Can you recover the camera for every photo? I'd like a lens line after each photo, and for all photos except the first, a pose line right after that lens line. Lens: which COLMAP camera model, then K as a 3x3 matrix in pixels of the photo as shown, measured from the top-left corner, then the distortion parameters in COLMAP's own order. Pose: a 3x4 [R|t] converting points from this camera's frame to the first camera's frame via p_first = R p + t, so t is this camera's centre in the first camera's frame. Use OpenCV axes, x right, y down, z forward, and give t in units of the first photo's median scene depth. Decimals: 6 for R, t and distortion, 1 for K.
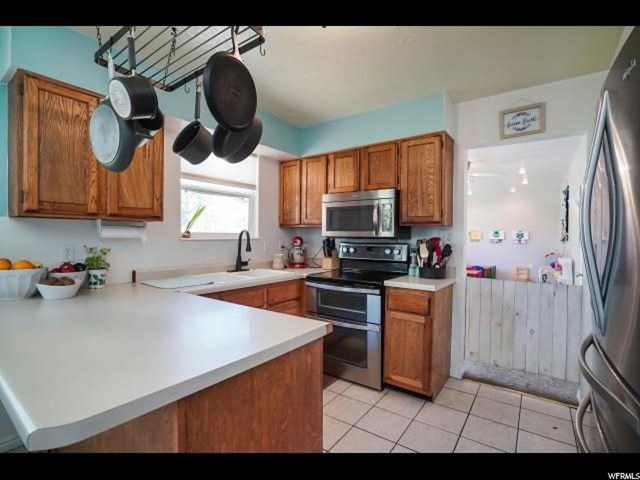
lens RADIAL K [[305.6, 0, 321.3], [0, 305.6, 240.9], [0, 0, 1]] dist [-0.044925, 0.009729]
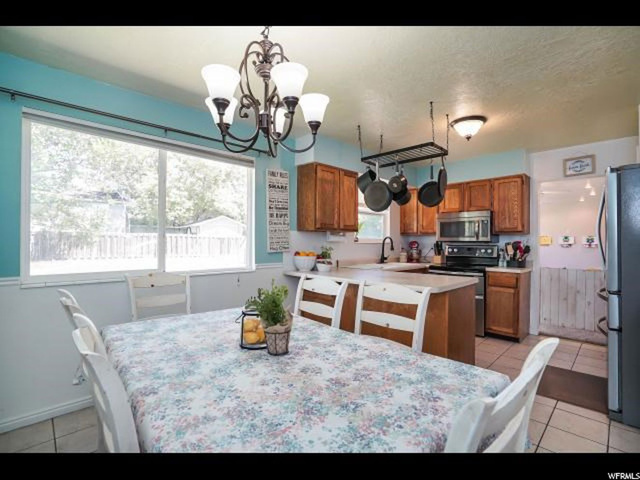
lens RADIAL K [[305.6, 0, 316.4], [0, 305.6, 241.1], [0, 0, 1]] dist [-0.044925, 0.009729]
pose [[0.983729, -0.002717, -0.179638, -0.356766], [-0.000908, 0.999798, -0.020095, 0.019530], [0.179657, 0.019932, 0.983527, -0.678392]]
